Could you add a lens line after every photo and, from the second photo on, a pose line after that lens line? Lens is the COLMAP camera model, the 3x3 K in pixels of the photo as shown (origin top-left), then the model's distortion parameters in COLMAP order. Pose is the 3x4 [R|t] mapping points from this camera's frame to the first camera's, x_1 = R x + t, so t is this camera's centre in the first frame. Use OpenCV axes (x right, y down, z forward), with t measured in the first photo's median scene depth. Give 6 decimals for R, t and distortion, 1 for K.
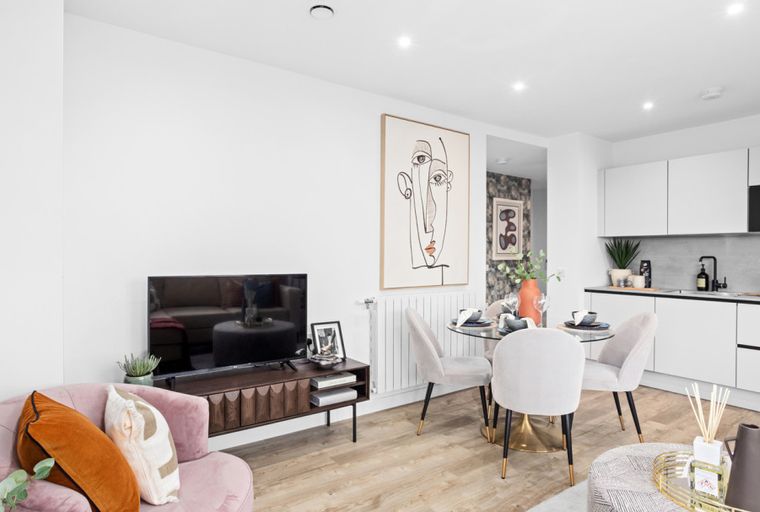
lens RADIAL K [[434.4, 0, 378.8], [0, 434.4, 260.8], [0, 0, 1]] dist [-0.041837, 0.038518]
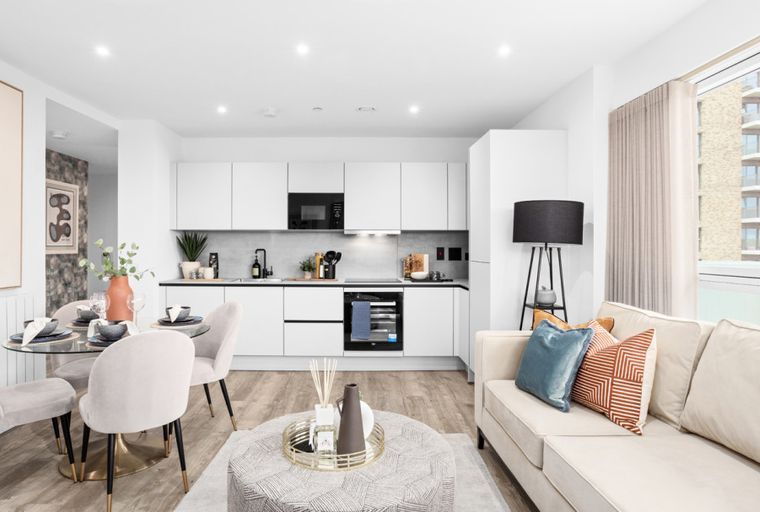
lens RADIAL K [[444.4, 0, 341.9], [0, 444.4, 250.4], [0, 0, 1]] dist [-0.065609, 0.054032]
pose [[0.612253, -0.006333, 0.790637, -0.057047], [0.011979, 0.999927, -0.001267, -0.002014], [-0.790571, 0.010247, 0.612284, 0.079734]]
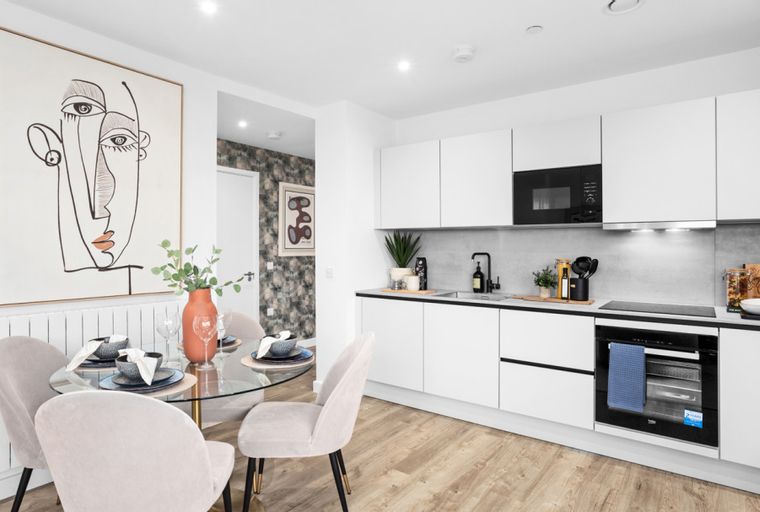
lens RADIAL K [[434.1, 0, 376.7], [0, 434.1, 247.5], [0, 0, 1]] dist [-0.049856, 0.032754]
pose [[0.959691, 0.002136, 0.281048, 0.317409], [0.002711, 0.999854, -0.016856, -0.006849], [-0.281043, 0.016939, 0.959546, 0.221619]]
